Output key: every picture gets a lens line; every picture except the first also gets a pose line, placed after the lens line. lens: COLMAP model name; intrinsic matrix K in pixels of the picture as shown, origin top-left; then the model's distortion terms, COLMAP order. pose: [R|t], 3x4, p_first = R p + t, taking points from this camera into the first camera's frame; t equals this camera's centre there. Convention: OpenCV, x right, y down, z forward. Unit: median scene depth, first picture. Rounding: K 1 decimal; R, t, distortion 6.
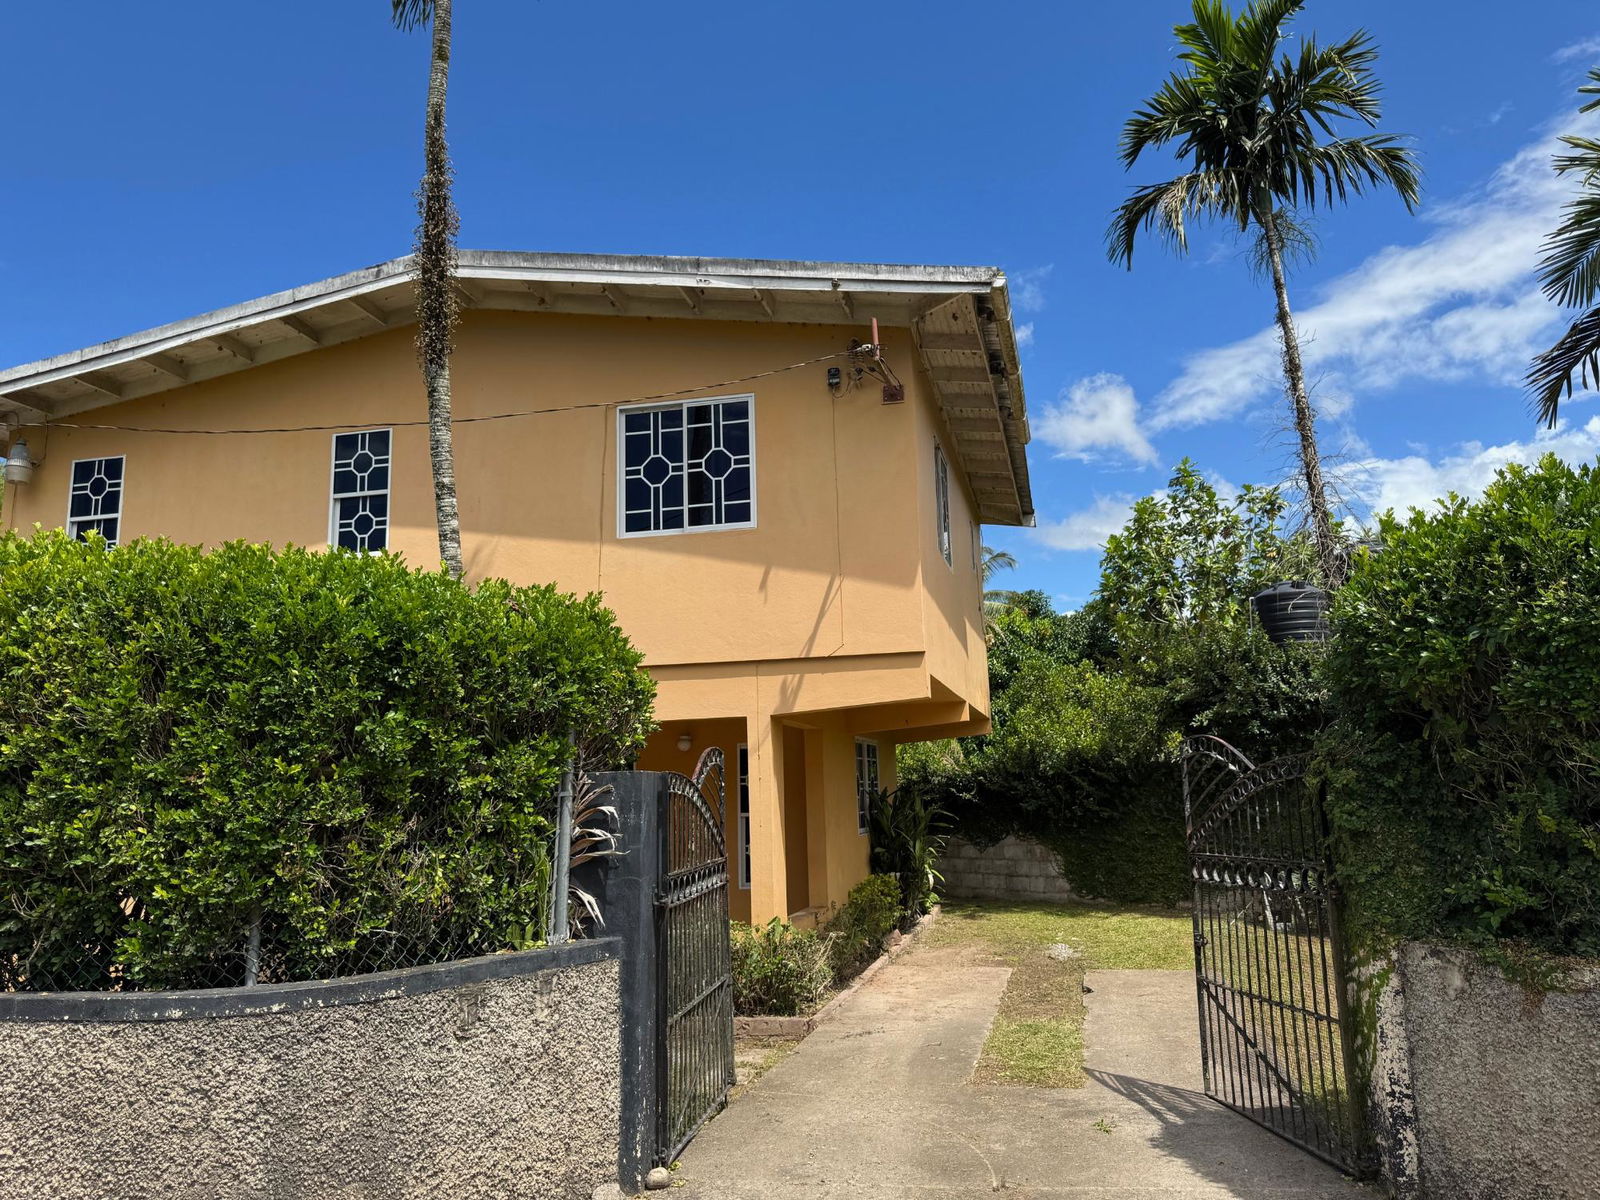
lens RADIAL K [[1182.6, 0, 856.0], [0, 1182.6, 597.3], [0, 0, 1]] dist [0.118350, -0.152082]
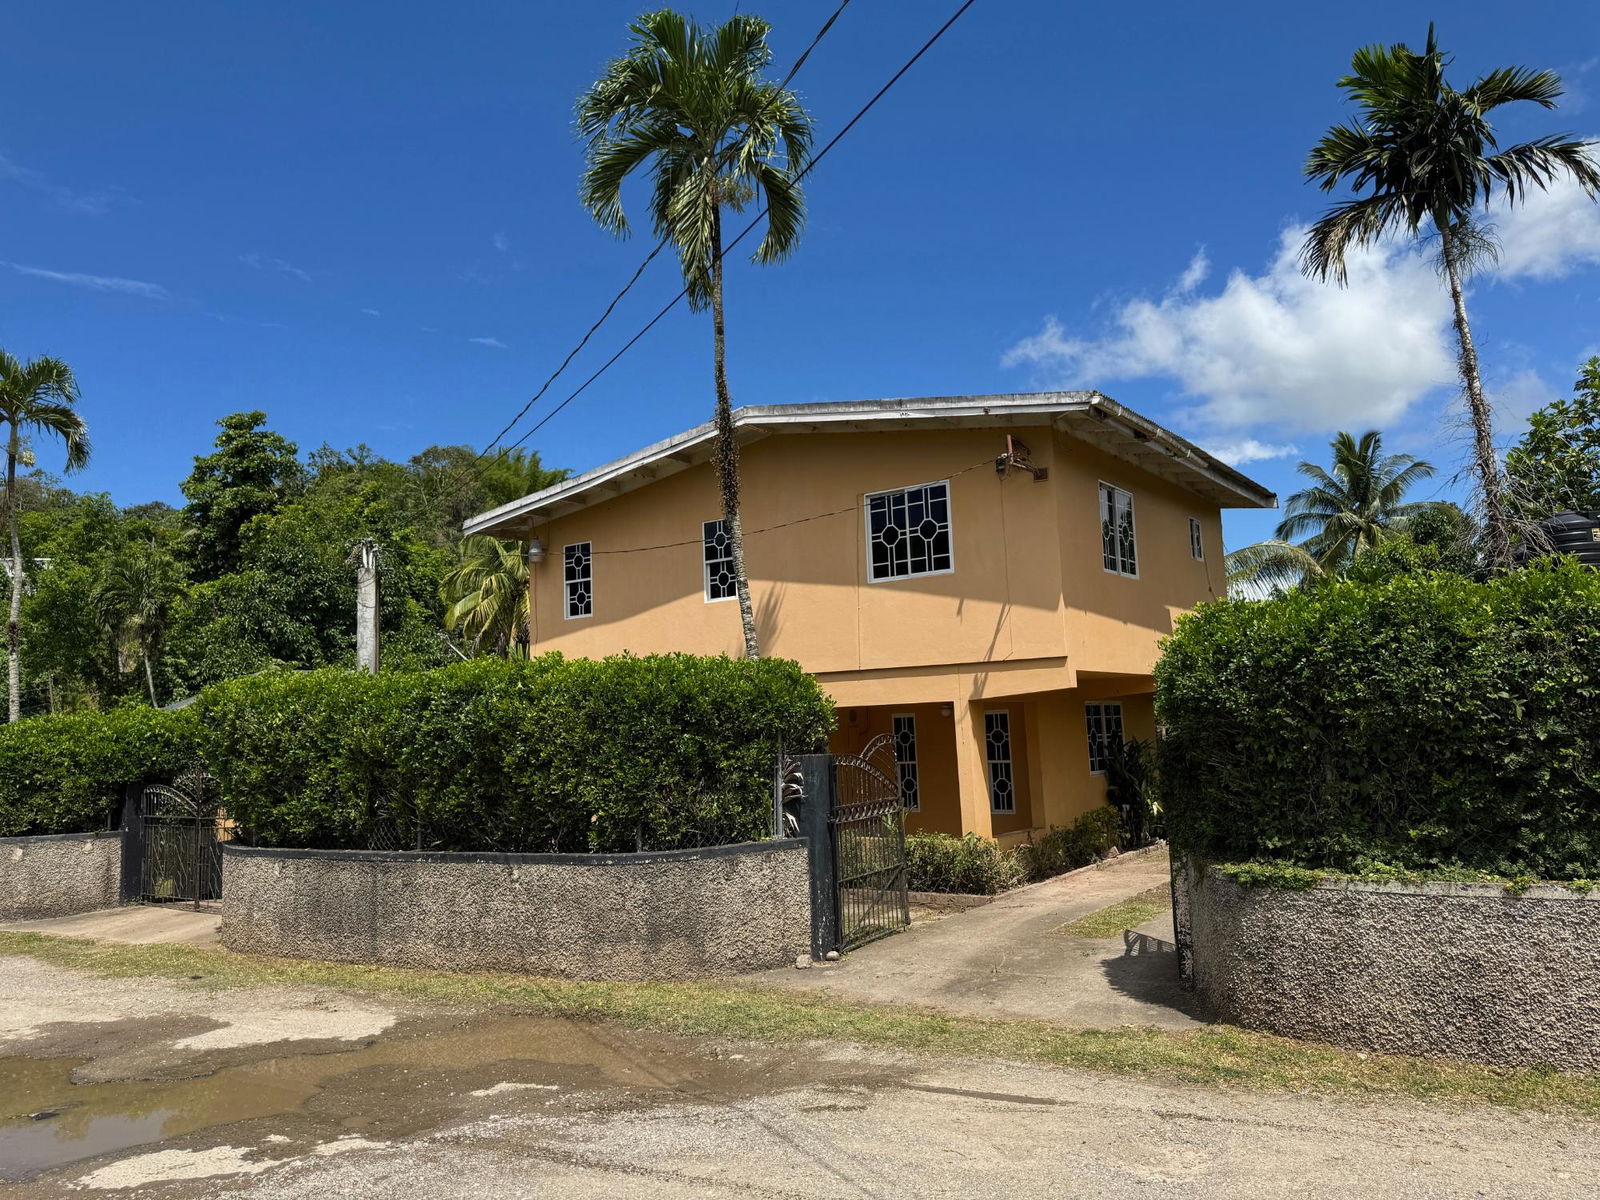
lens RADIAL K [[1182.6, 0, 856.0], [0, 1182.6, 597.3], [0, 0, 1]] dist [0.118350, -0.152082]
pose [[0.938619, -0.048768, -0.341490, 0.322010], [0.069844, 0.996320, 0.049687, -0.116842], [0.337810, -0.070488, 0.938571, -0.451549]]
